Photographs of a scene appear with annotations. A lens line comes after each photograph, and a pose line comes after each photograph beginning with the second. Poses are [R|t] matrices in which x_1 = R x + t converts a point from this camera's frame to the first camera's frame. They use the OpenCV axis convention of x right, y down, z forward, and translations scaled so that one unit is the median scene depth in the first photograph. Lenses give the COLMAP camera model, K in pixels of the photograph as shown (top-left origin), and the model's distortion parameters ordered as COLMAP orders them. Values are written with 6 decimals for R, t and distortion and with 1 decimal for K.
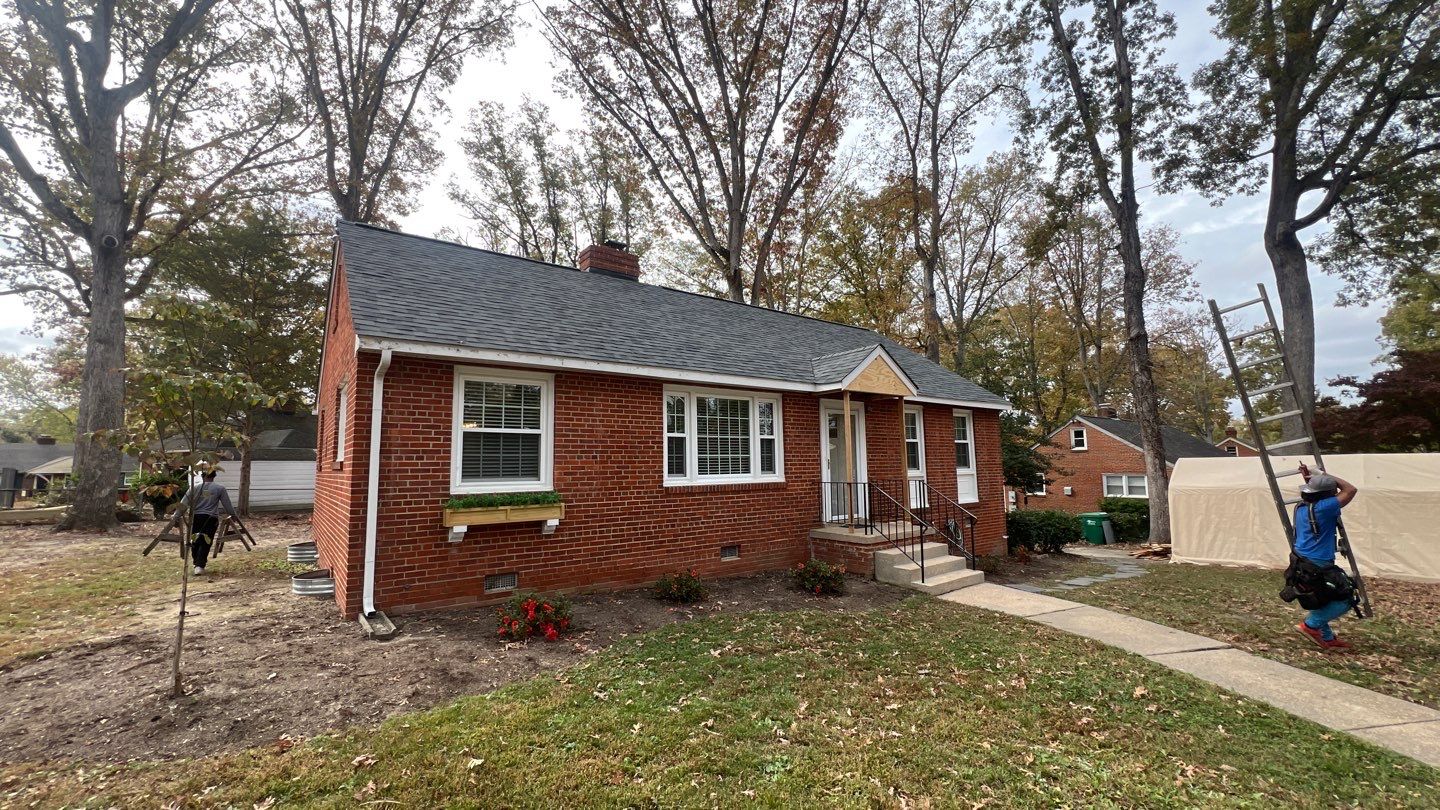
lens RADIAL K [[575.2, 0, 719.9], [0, 575.2, 407.7], [0, 0, 1]] dist [-0.002181, 0.000121]
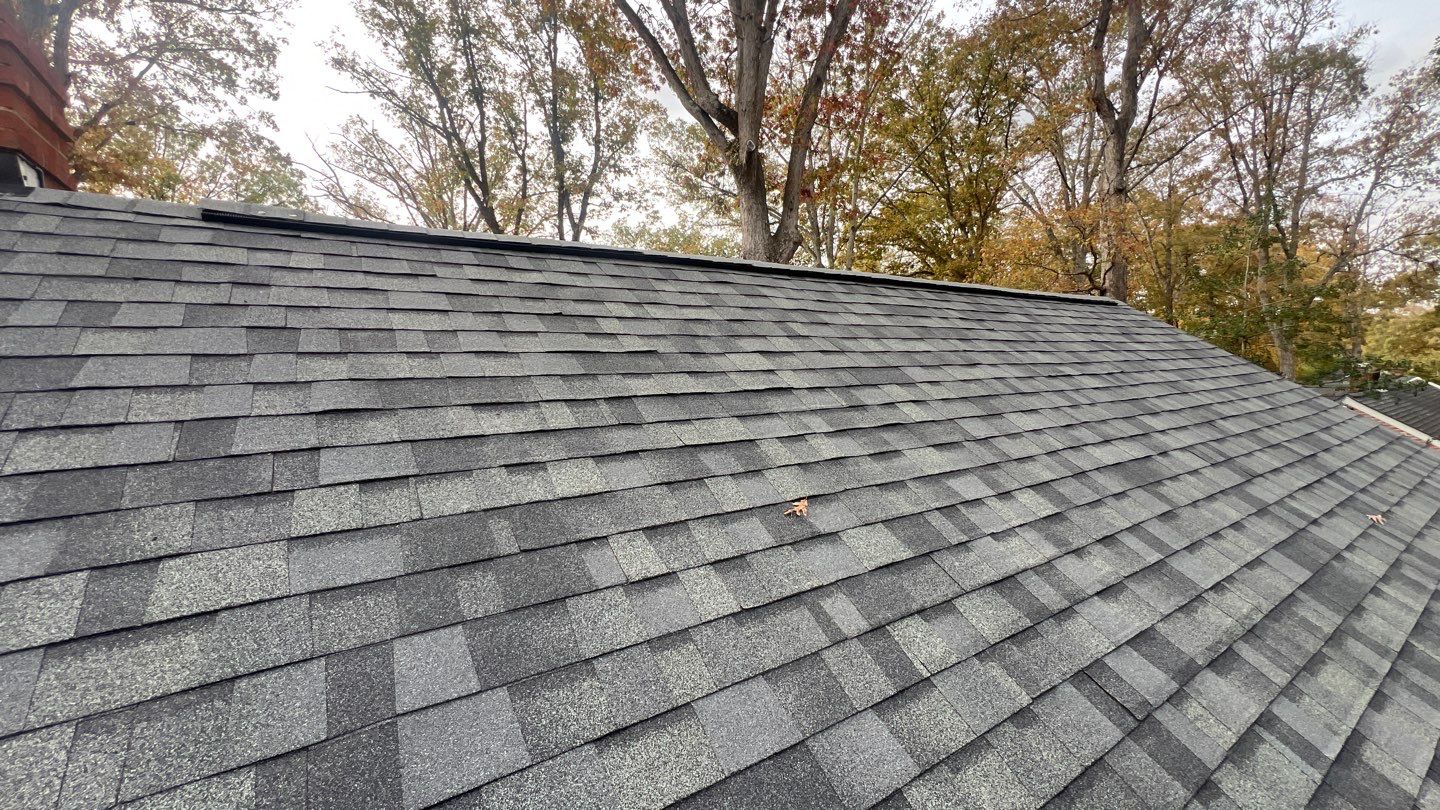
lens RADIAL K [[575.2, 0, 719.9], [0, 575.2, 407.7], [0, 0, 1]] dist [-0.002181, 0.000121]
pose [[0.997805, -0.014299, -0.064664, 0.019629], [0.024191, 0.987637, 0.154880, -0.063666], [0.061650, -0.156105, 0.985815, 0.304529]]
